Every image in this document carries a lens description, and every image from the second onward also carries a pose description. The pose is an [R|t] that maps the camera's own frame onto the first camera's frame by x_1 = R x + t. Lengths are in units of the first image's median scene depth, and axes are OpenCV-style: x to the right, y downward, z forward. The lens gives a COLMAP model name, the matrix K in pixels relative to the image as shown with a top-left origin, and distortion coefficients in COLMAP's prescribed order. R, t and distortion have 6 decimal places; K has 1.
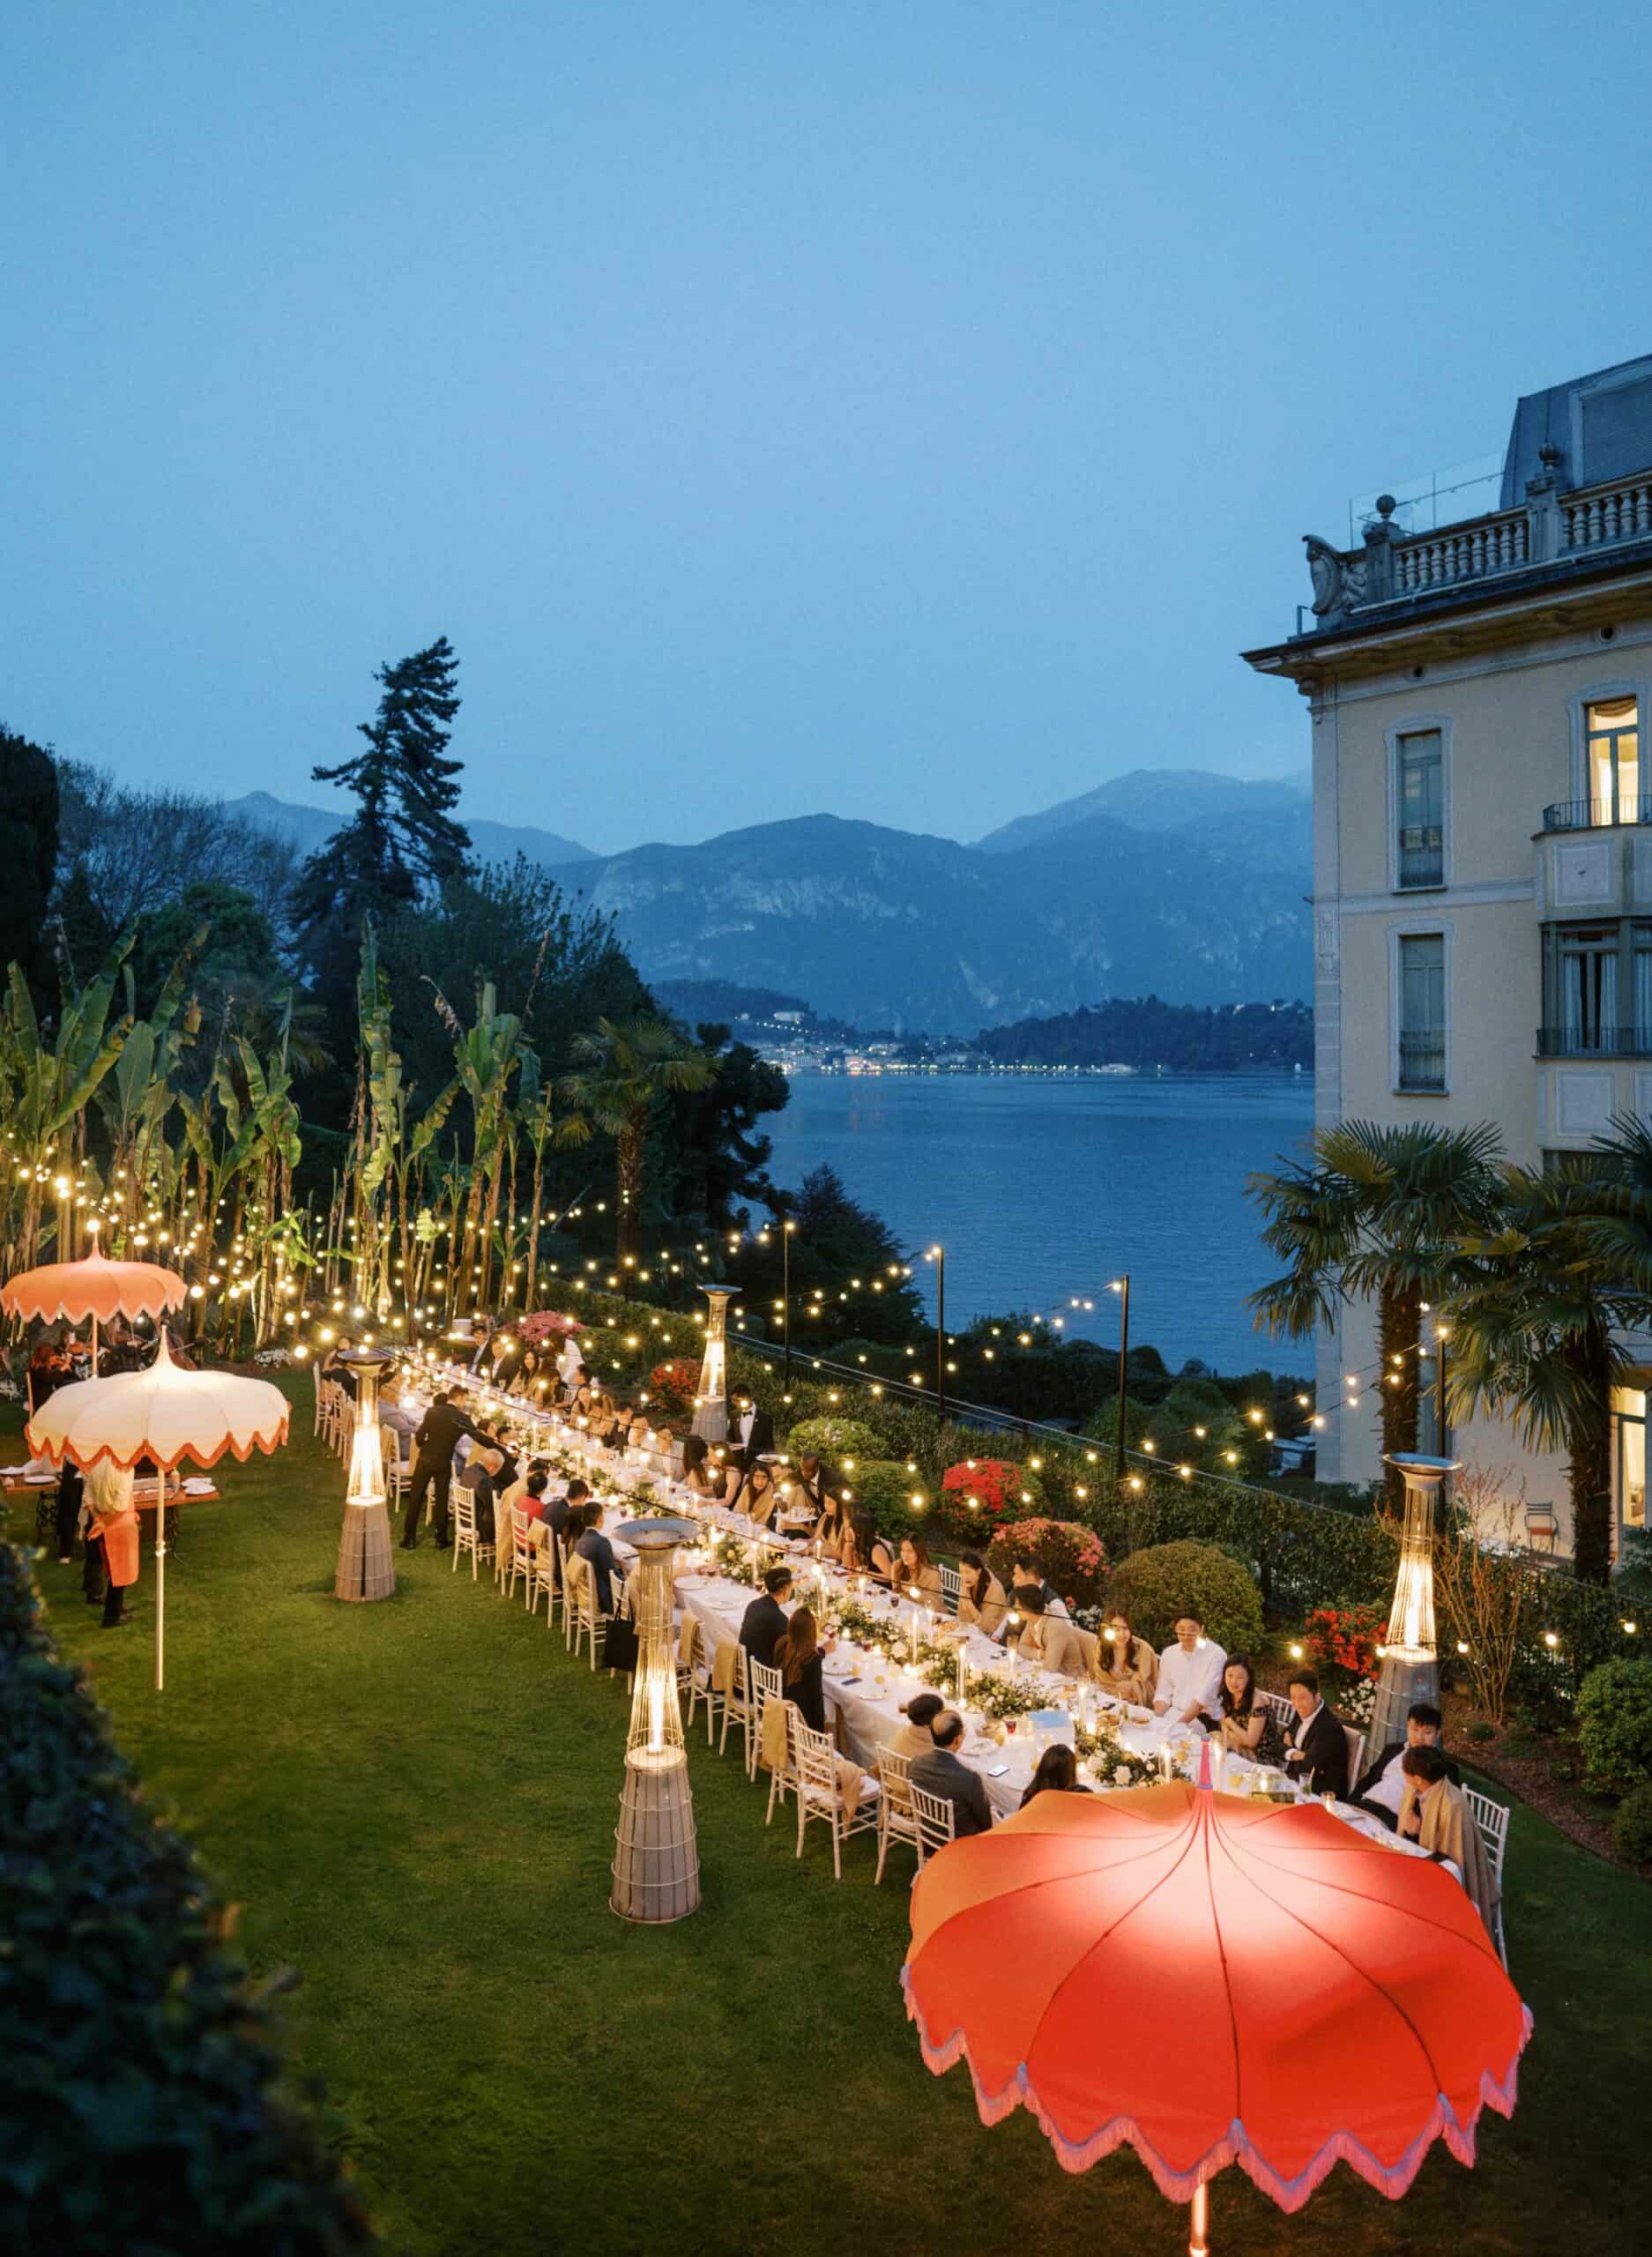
lens RADIAL K [[1741.6, 0, 892.1], [0, 1741.6, 1029.2], [0, 0, 1]] dist [-0.060928, 0.041139]
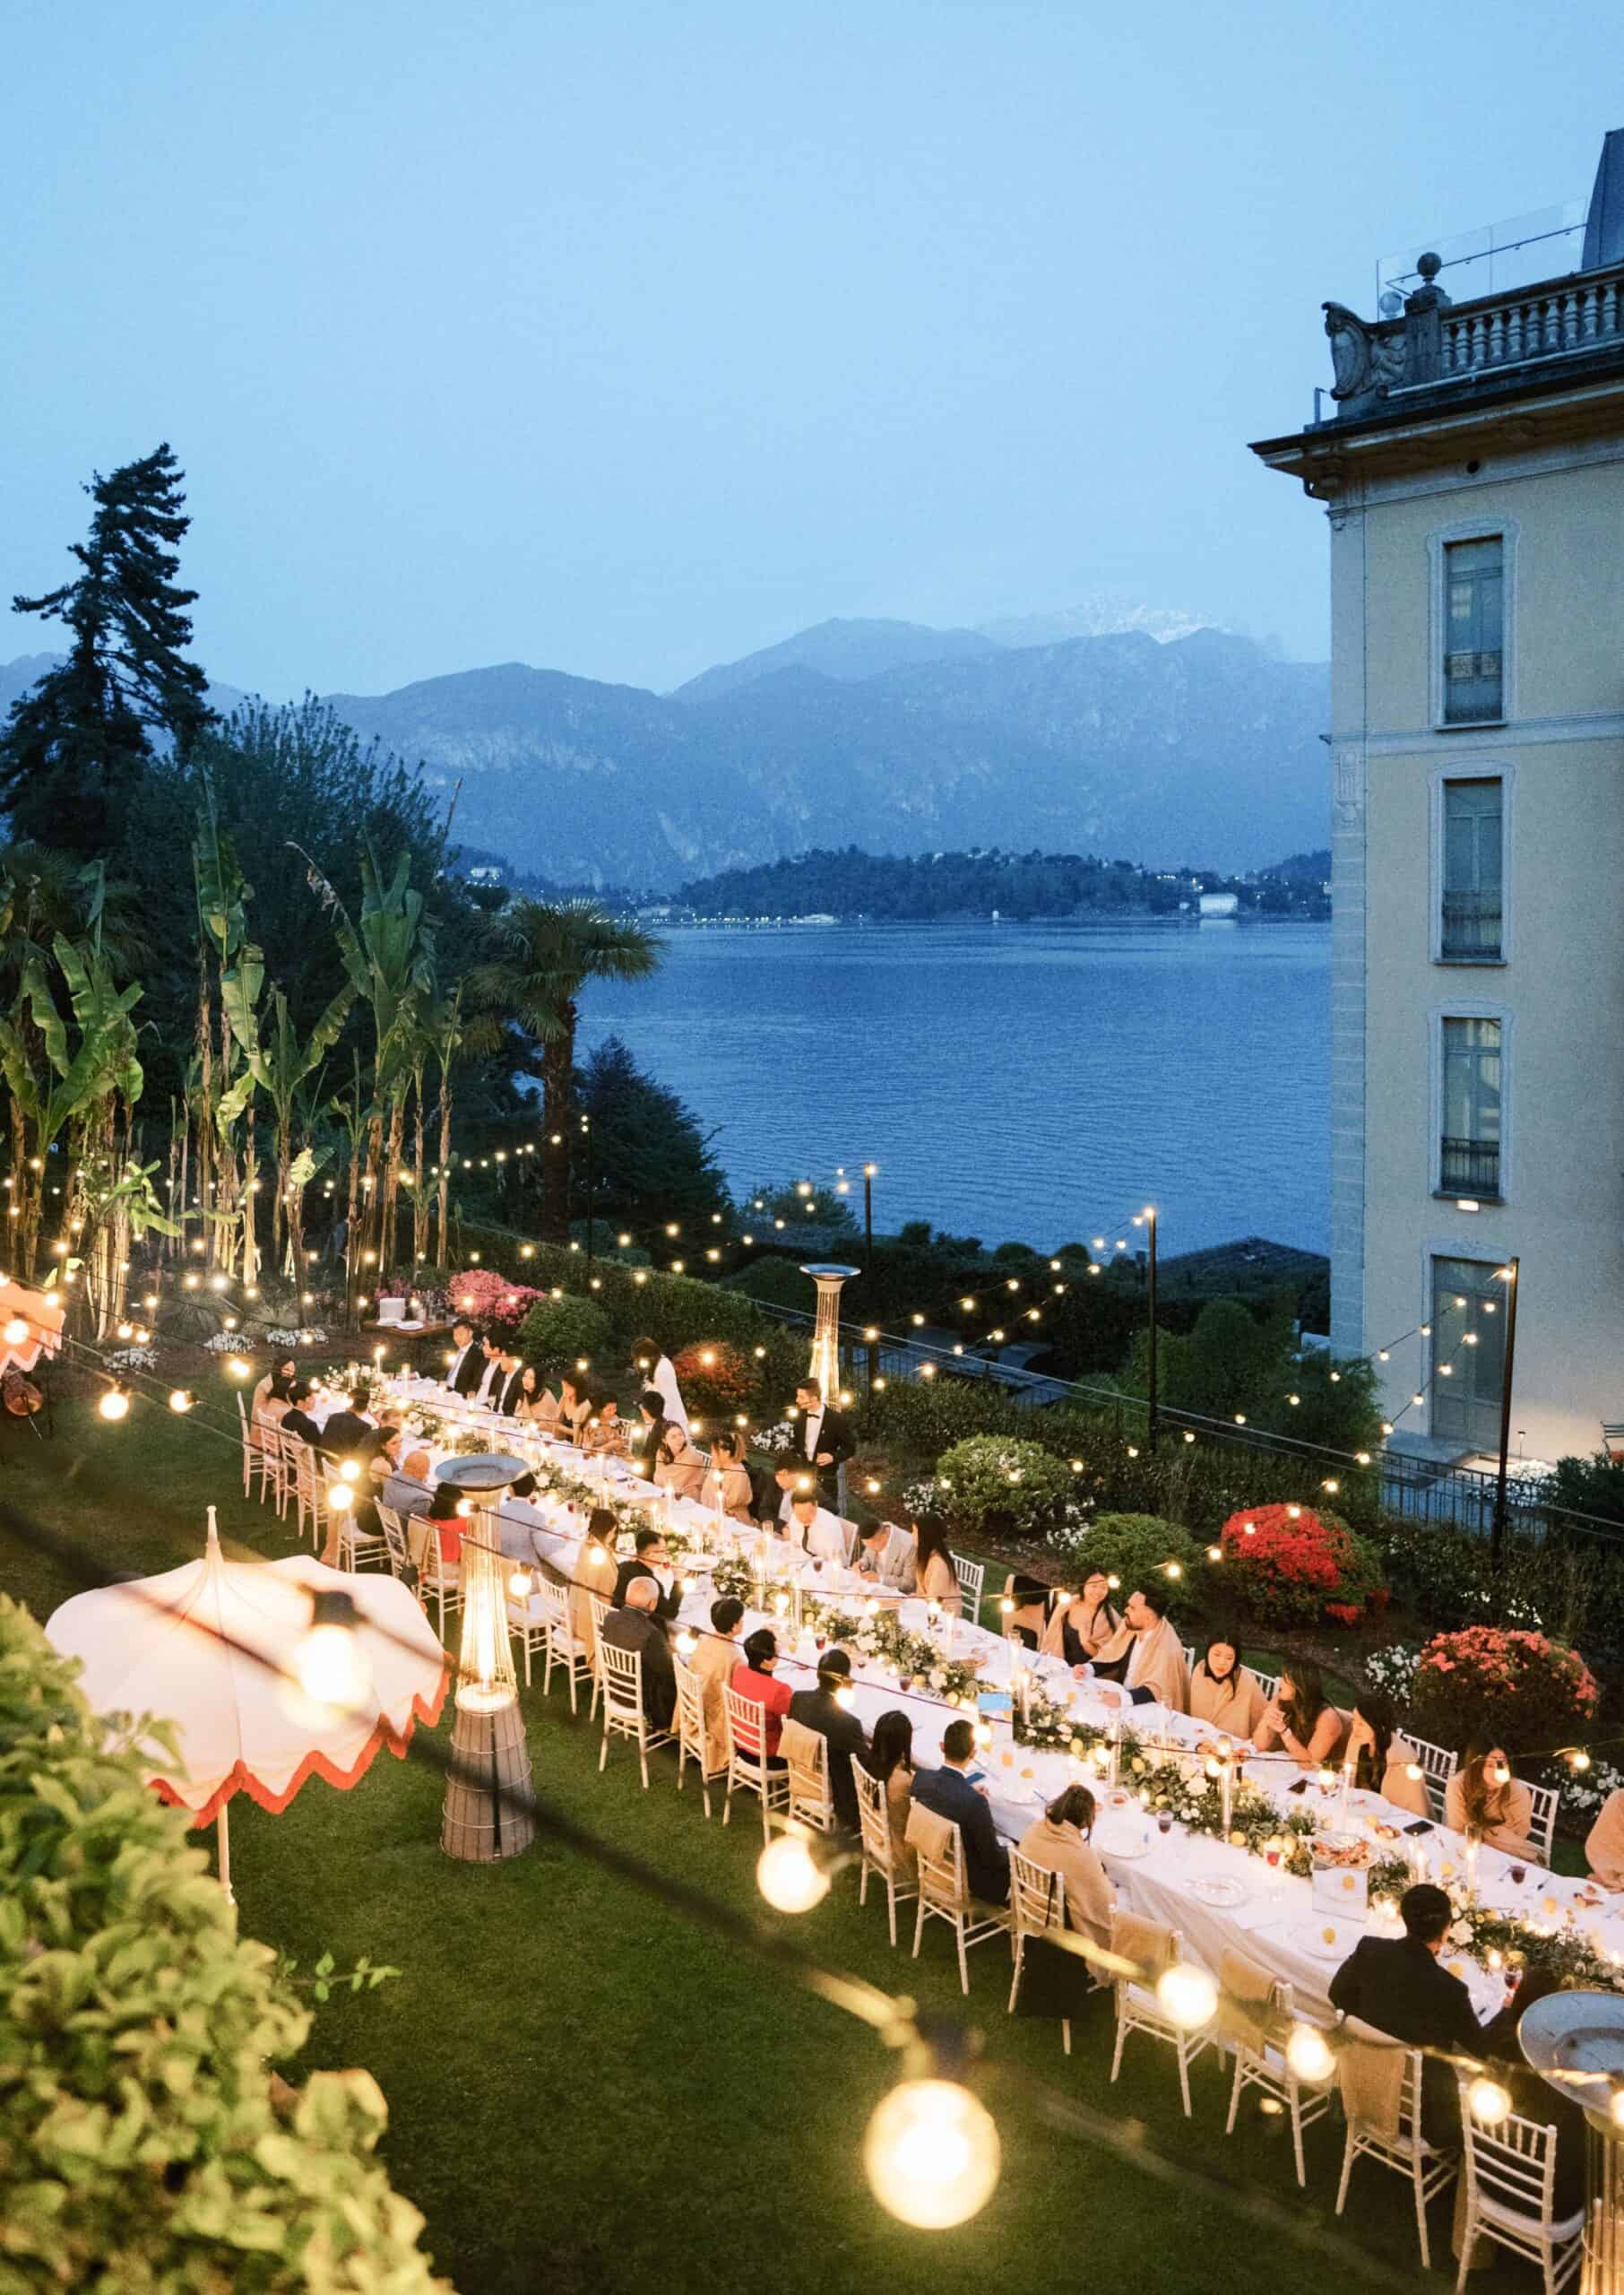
lens RADIAL K [[1734.5, 0, 856.1], [0, 1734.5, 1028.9], [0, 0, 1]] dist [-0.049441, 0.031763]
pose [[0.988237, -0.029905, 0.149975, -0.129119], [0.017056, 0.996129, 0.086238, -0.009729], [-0.151973, -0.082666, 0.984922, 0.191274]]
